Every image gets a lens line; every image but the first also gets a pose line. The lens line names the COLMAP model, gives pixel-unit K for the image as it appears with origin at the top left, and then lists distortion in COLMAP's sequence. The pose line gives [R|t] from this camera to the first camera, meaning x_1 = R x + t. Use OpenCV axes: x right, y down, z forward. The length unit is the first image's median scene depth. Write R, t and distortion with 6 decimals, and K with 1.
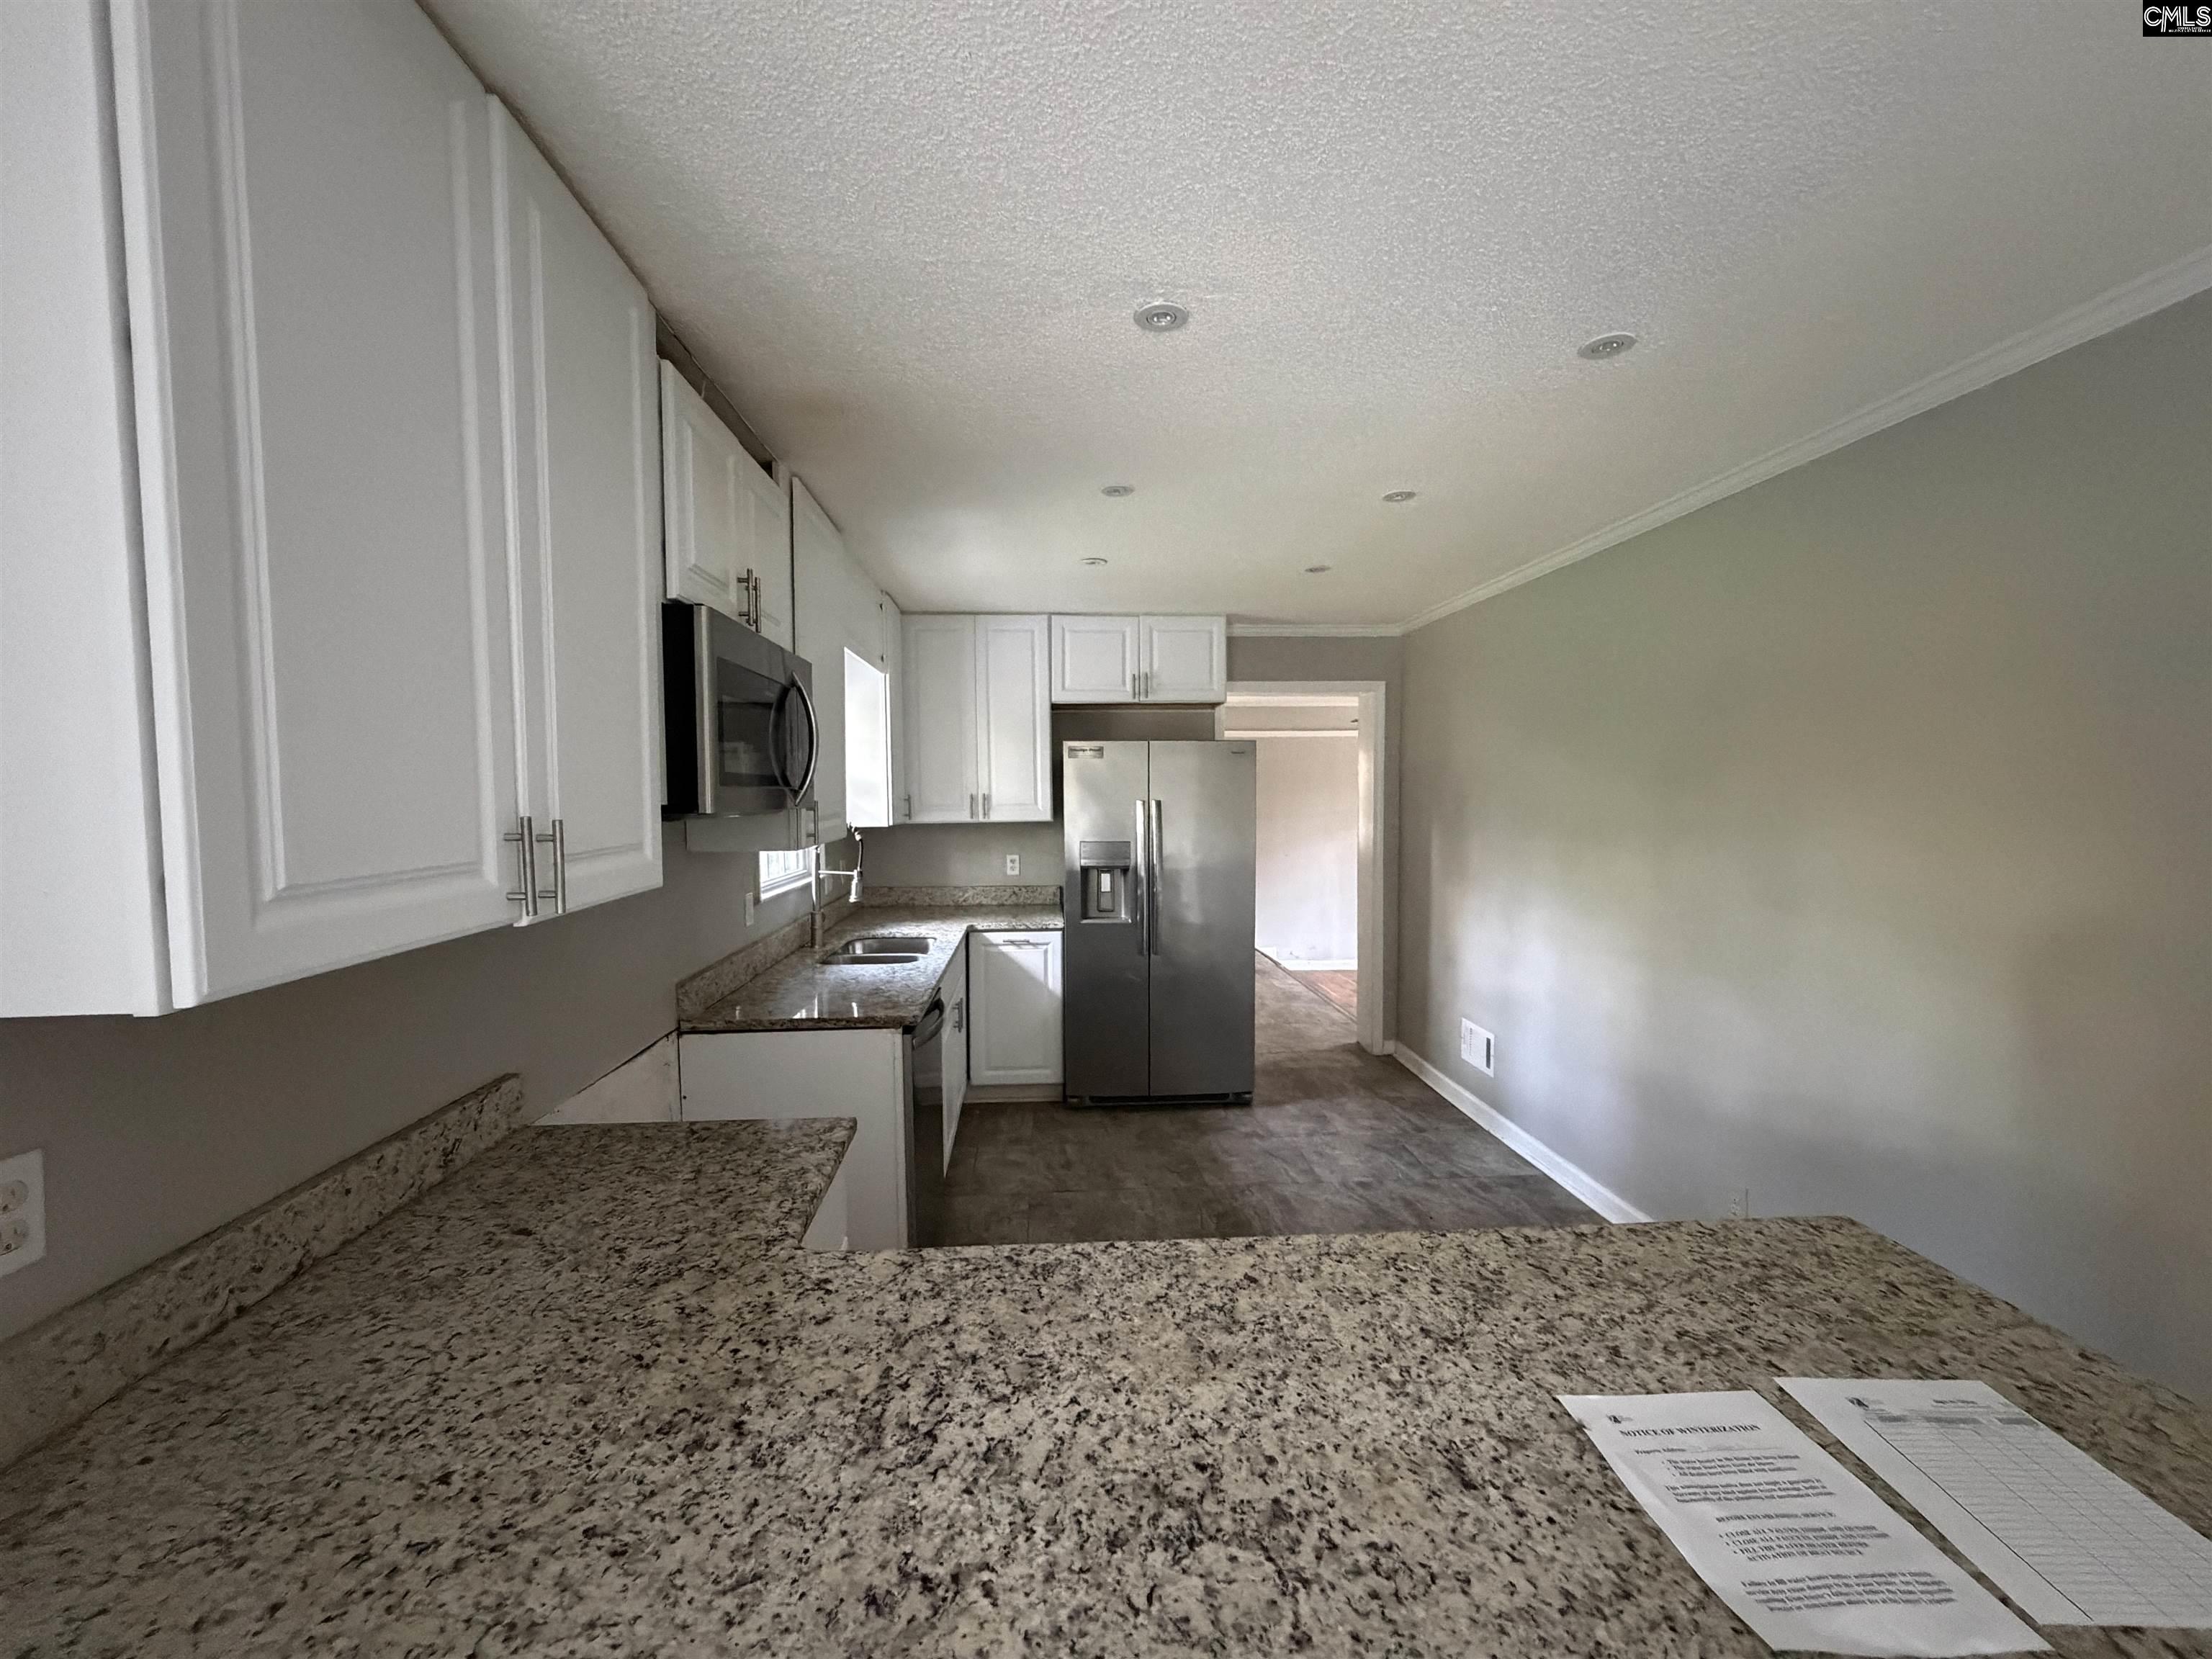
lens RADIAL K [[877.4, 0, 1098.7], [0, 877.4, 833.6], [0, 0, 1]] dist [-0.000520, 0.000164]
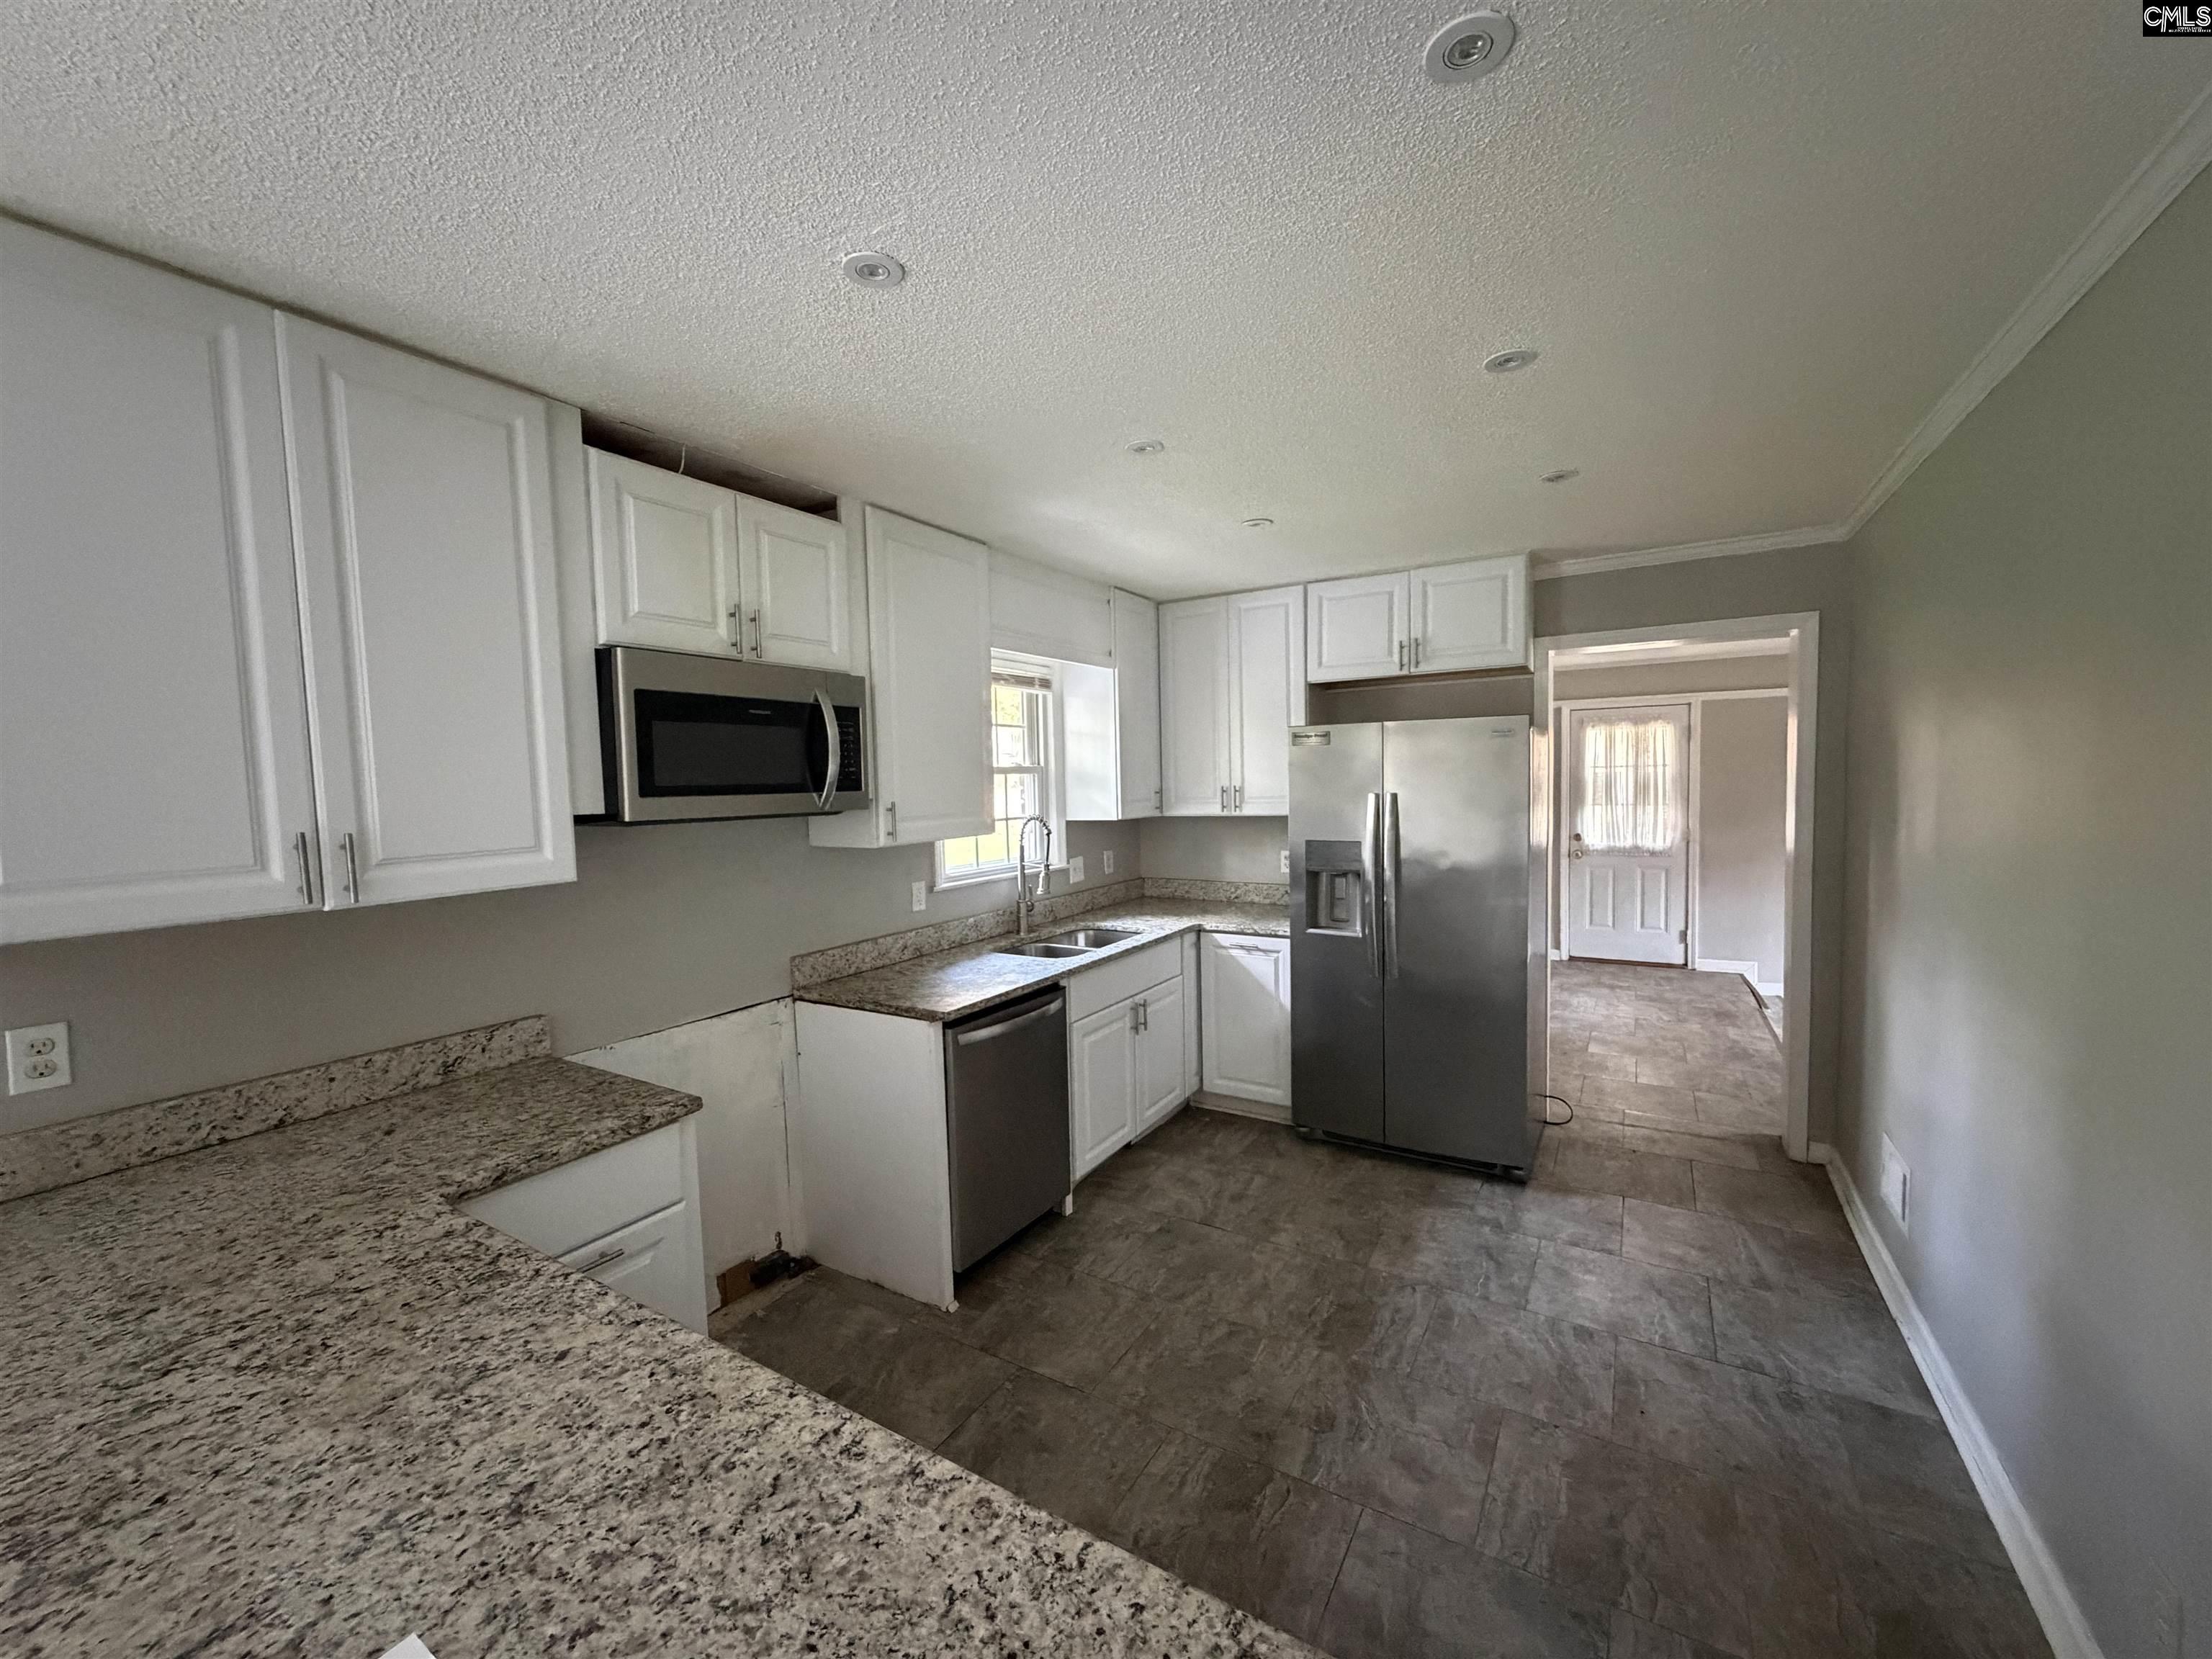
lens RADIAL K [[877.4, 0, 1103.8], [0, 877.4, 832.2], [0, 0, 1]] dist [-0.000520, 0.000164]
pose [[0.820692, 0.021947, -0.570950, 0.848129], [-0.010466, 0.999672, 0.023383, -0.046648], [0.571276, -0.013214, 0.820652, 0.430195]]
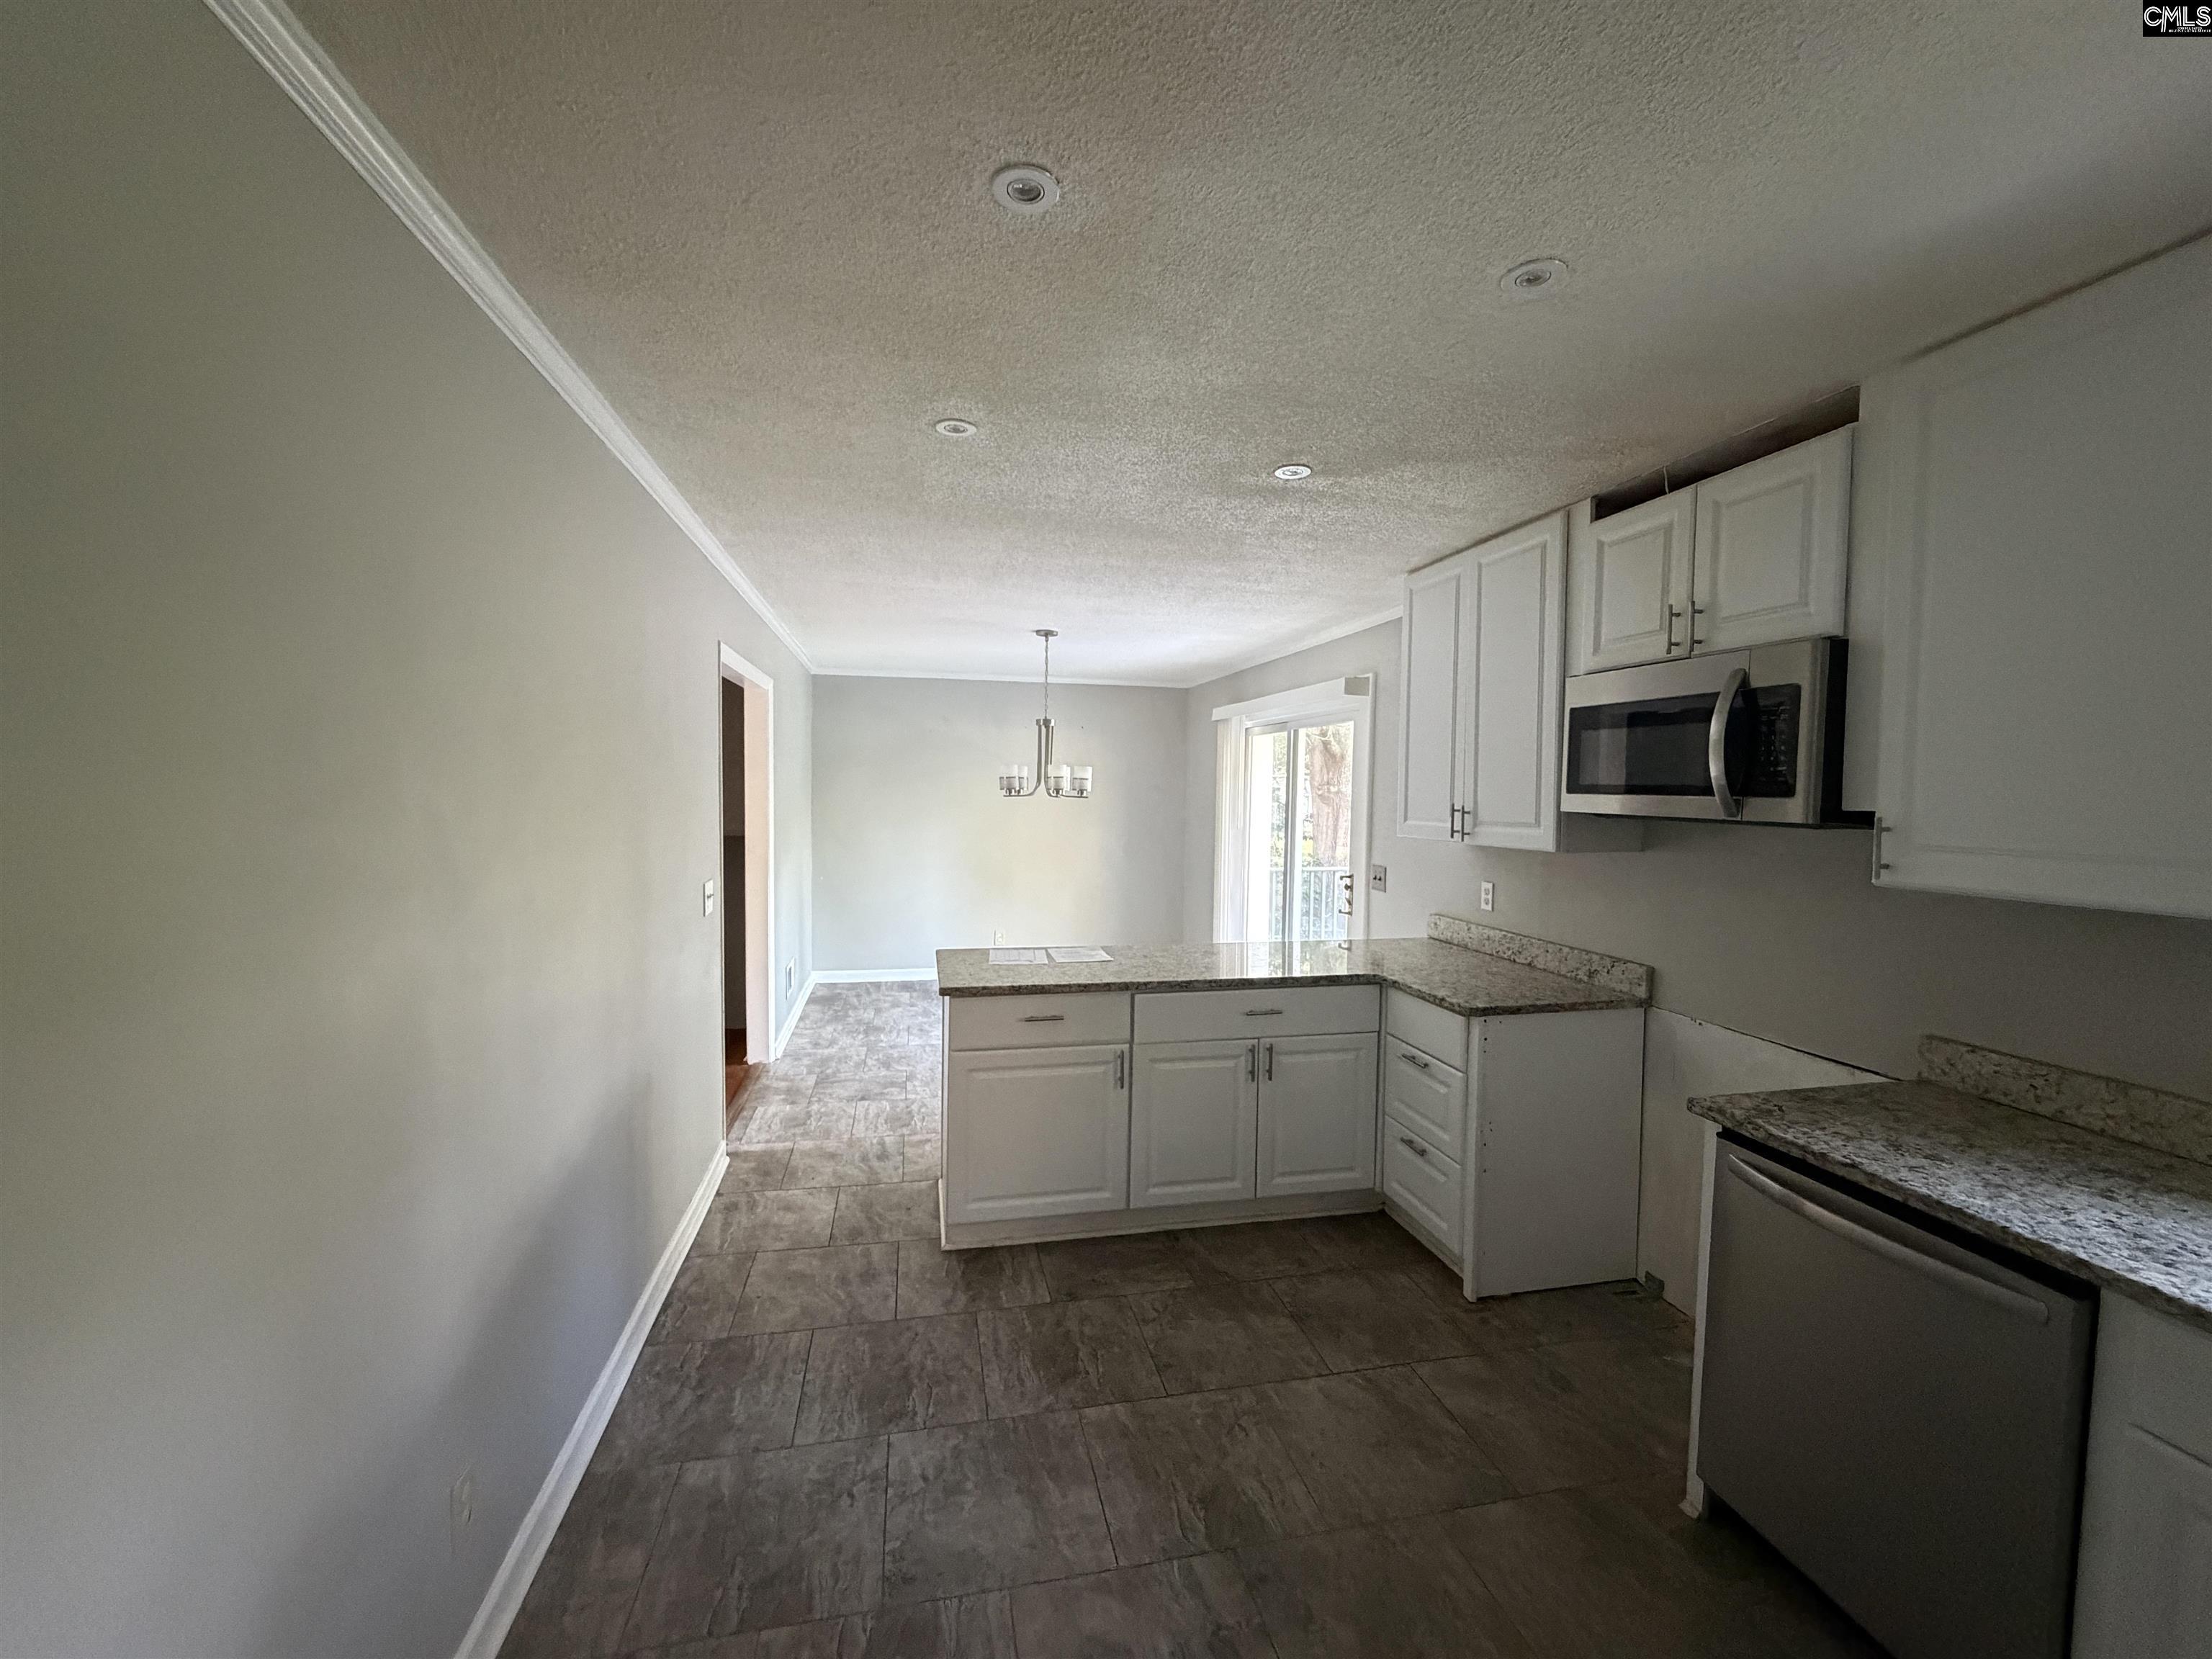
lens RADIAL K [[877.4, 0, 1099.7], [0, 877.4, 833.5], [0, 0, 1]] dist [-0.000520, 0.000164]
pose [[-0.988762, 0.001654, -0.149489, 0.660143], [-0.014181, 0.994392, 0.104800, -0.147934], [0.148824, 0.105742, -0.983194, 2.650172]]
